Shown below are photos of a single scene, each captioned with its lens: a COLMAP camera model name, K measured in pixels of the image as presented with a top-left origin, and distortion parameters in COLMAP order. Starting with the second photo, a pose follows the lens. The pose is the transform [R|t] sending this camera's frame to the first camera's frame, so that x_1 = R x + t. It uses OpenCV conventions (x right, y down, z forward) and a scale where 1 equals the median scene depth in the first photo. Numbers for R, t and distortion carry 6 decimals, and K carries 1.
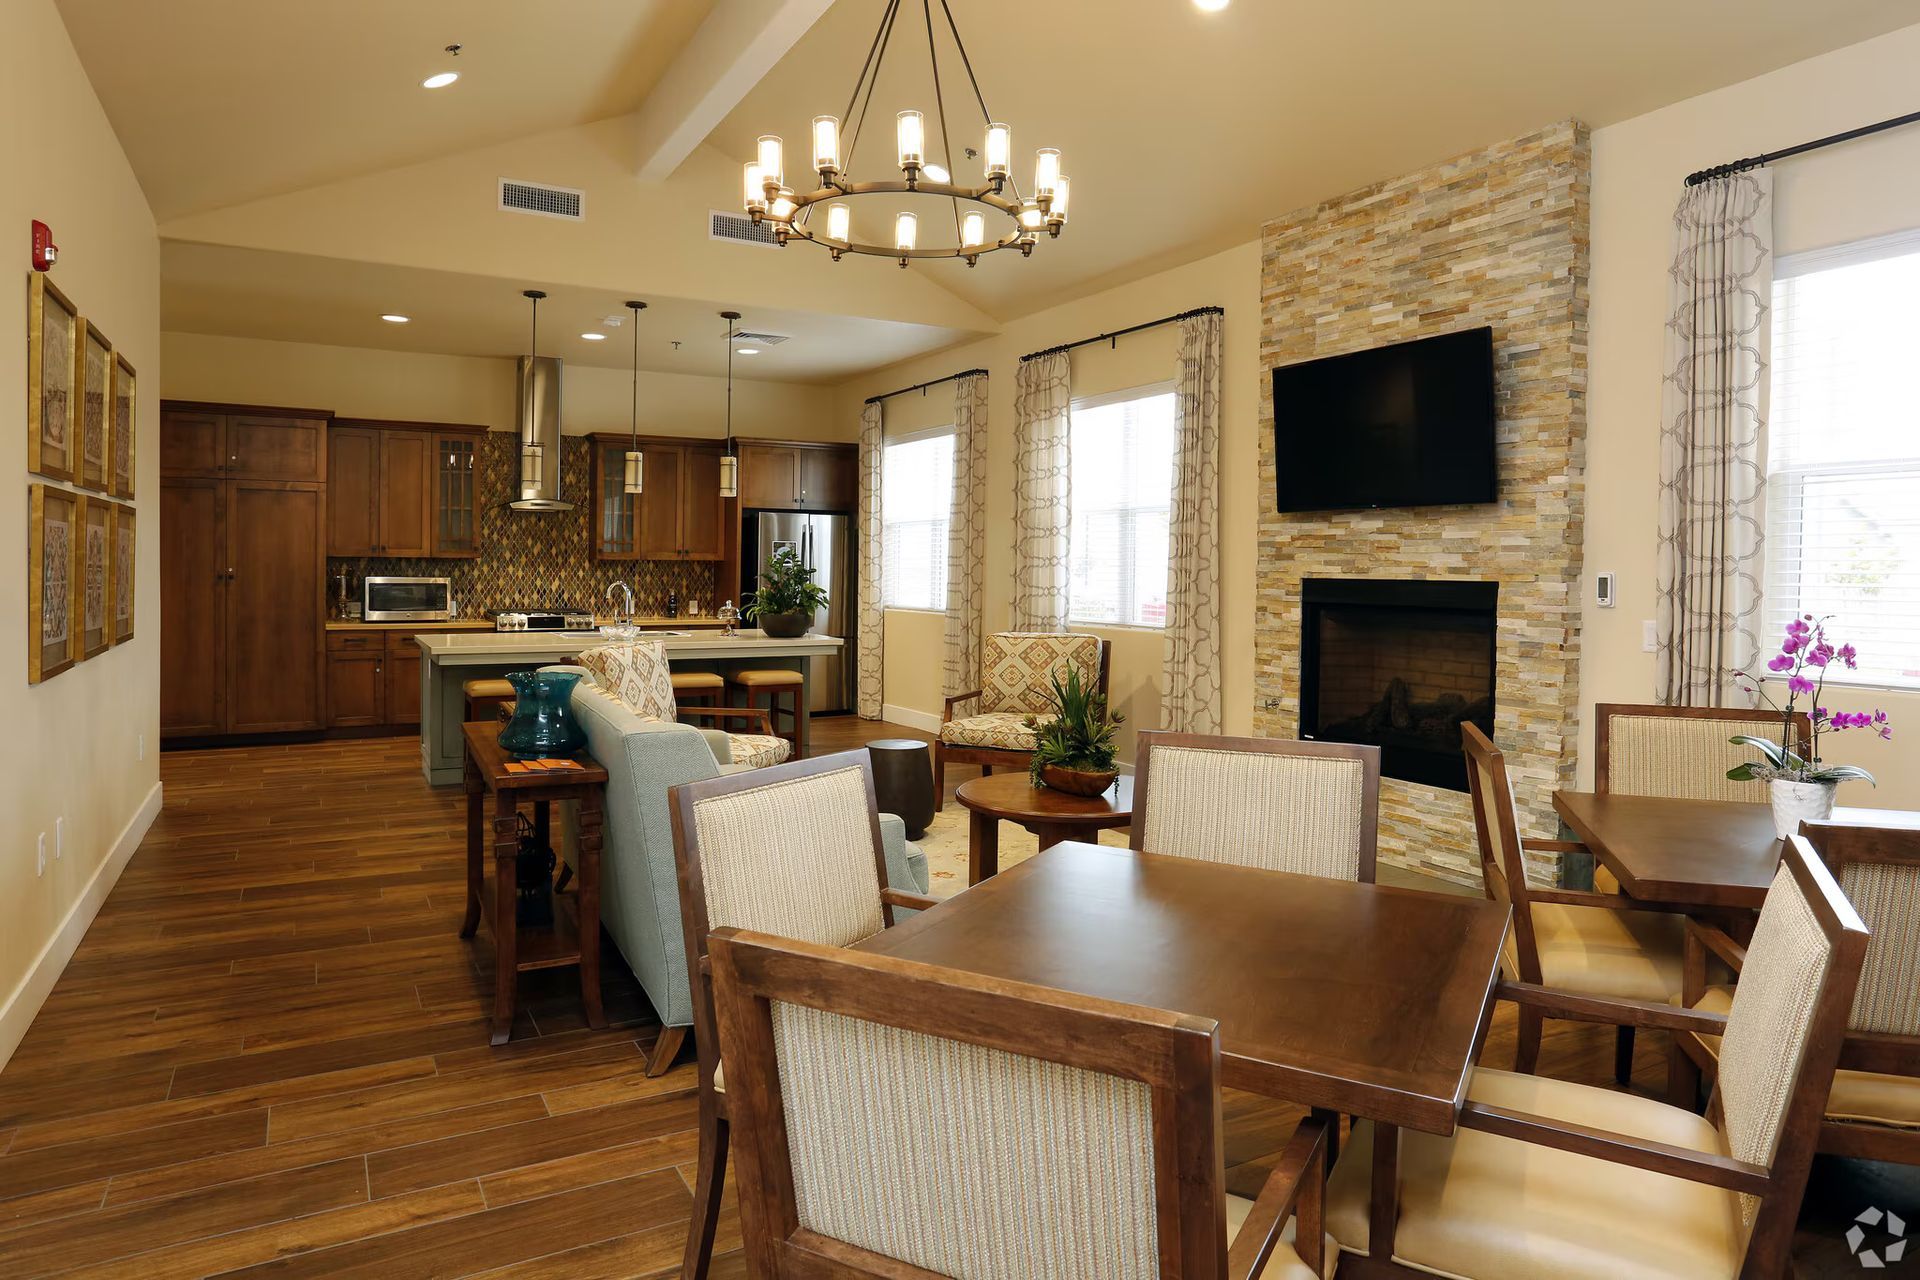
lens RADIAL K [[1196.0, 0, 953.6], [0, 1196.0, 608.3], [0, 0, 1]] dist [-0.066406, 0.063766]
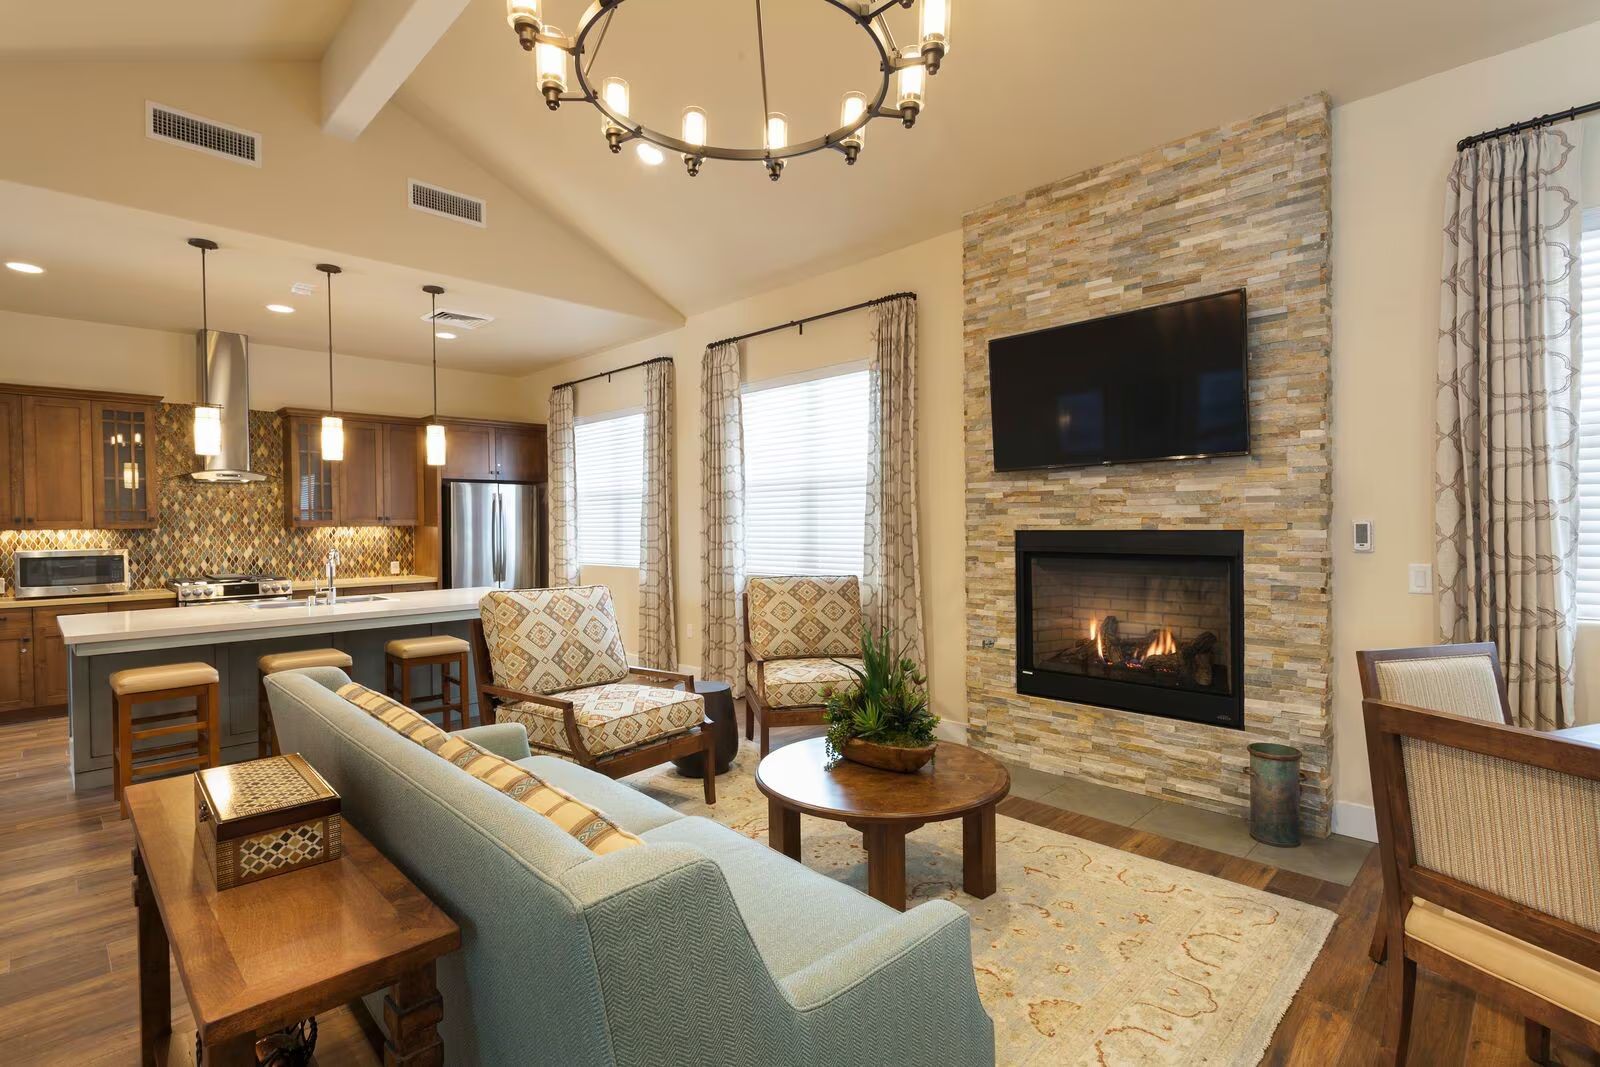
lens RADIAL K [[768.6, 0, 804.8], [0, 768.6, 537.3], [0, 0, 1]] dist [0.002387, 0.000746]
pose [[0.957981, -0.028633, 0.285399, -0.107480], [0.032654, 0.999423, -0.009337, -0.019584], [-0.284967, 0.018264, 0.958363, 0.386840]]
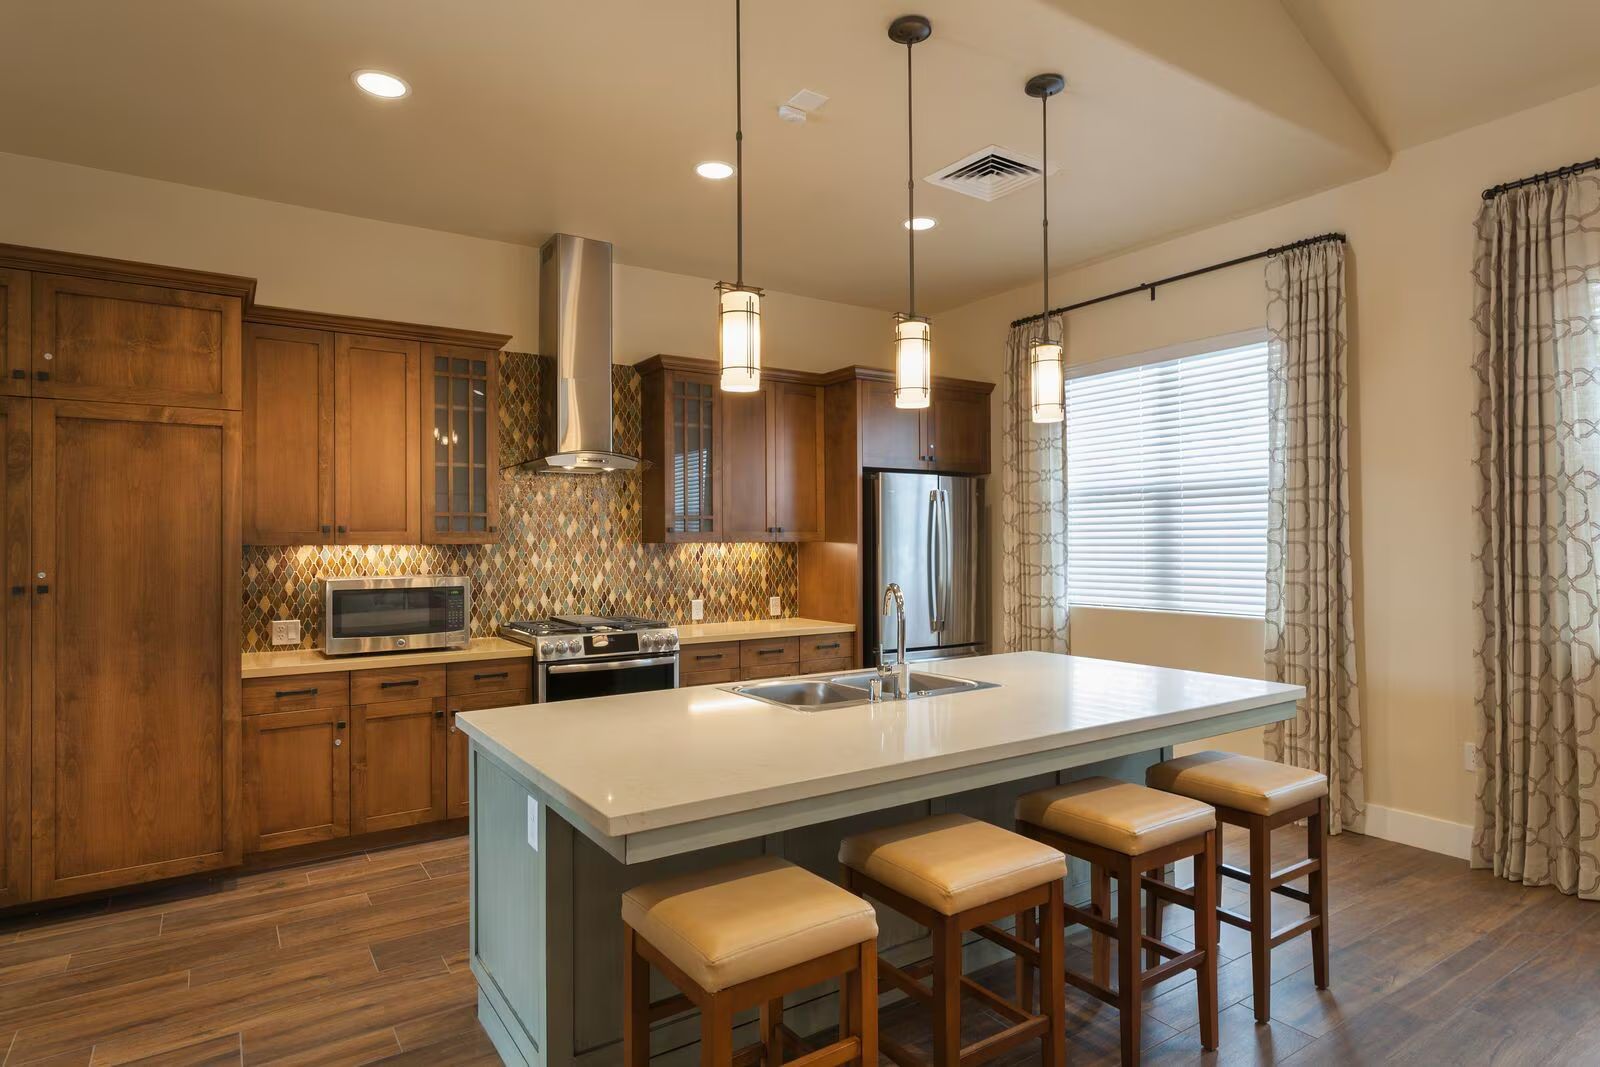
lens RADIAL K [[883.5, 0, 803.2], [0, 883.5, 544.6], [0, 0, 1]] dist [-0.001703, 0.001142]
pose [[0.995816, -0.018906, 0.089399, -0.491430], [0.021696, 0.999304, -0.030344, -0.042624], [-0.088763, 0.032156, 0.995534, 0.904850]]
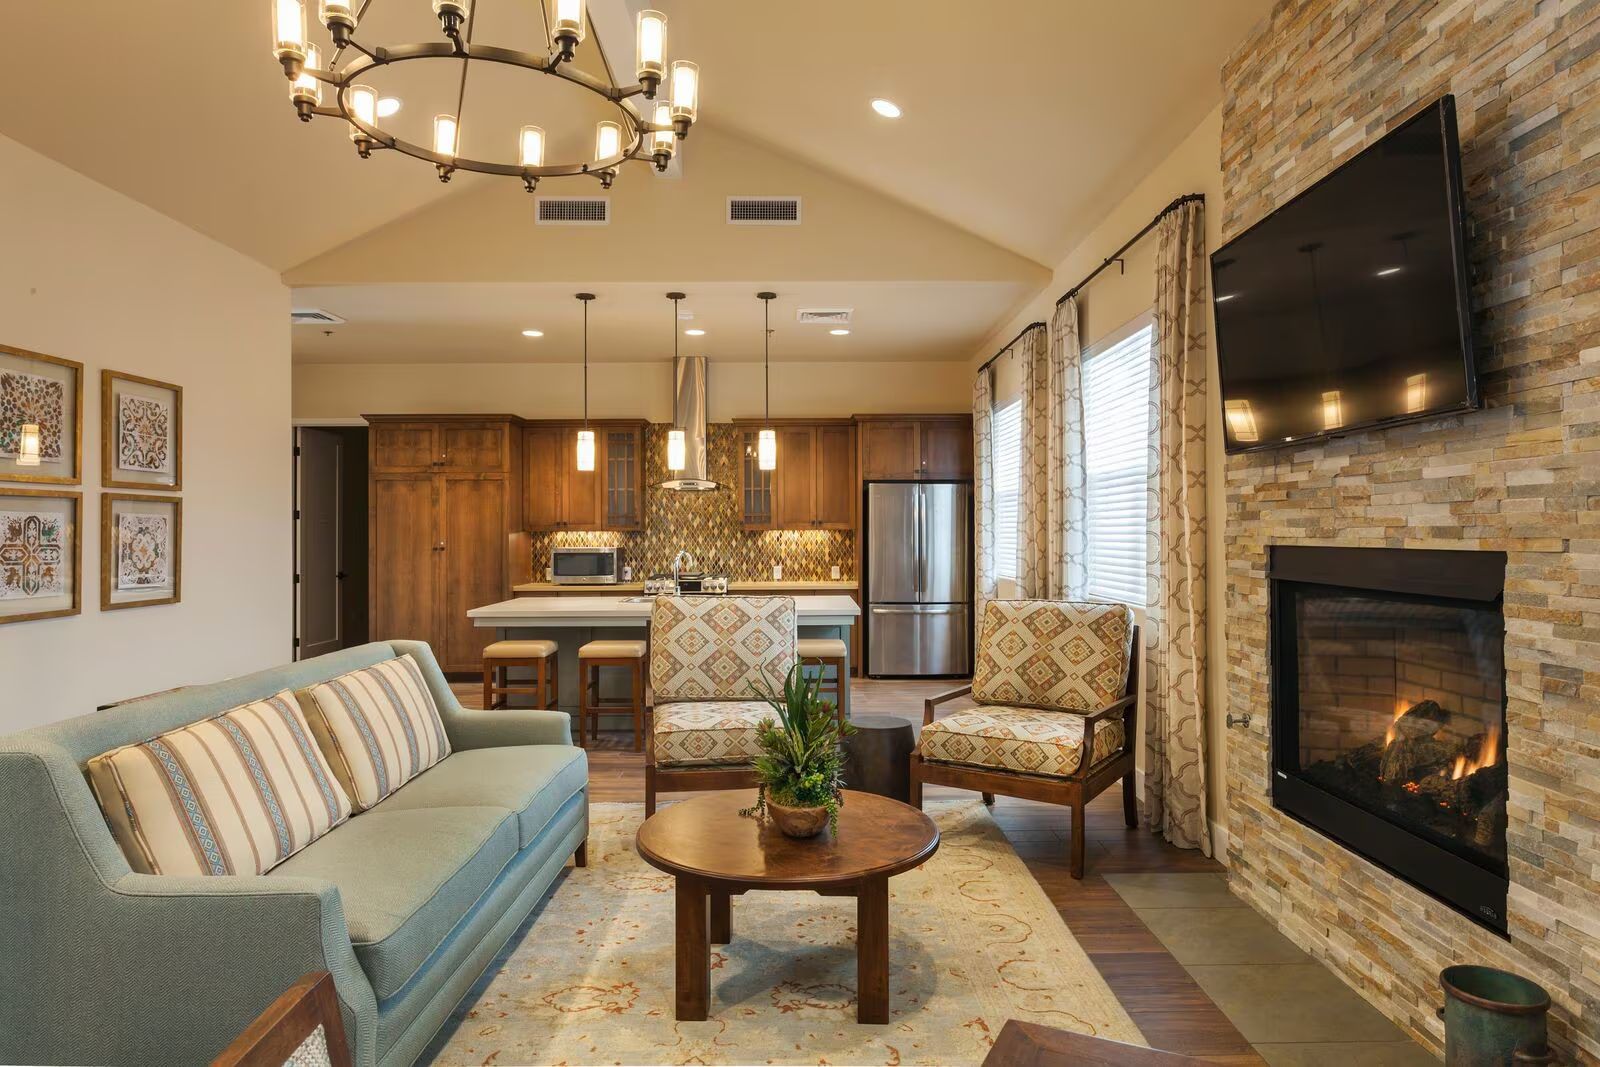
lens RADIAL K [[967.1, 0, 799.3], [0, 967.1, 527.4], [0, 0, 1]] dist [-0.003490, 0.001689]
pose [[0.884996, -0.018588, -0.465227, 0.330999], [0.000253, 0.999222, -0.039442, -0.014130], [0.465598, 0.034789, 0.884312, 0.388804]]
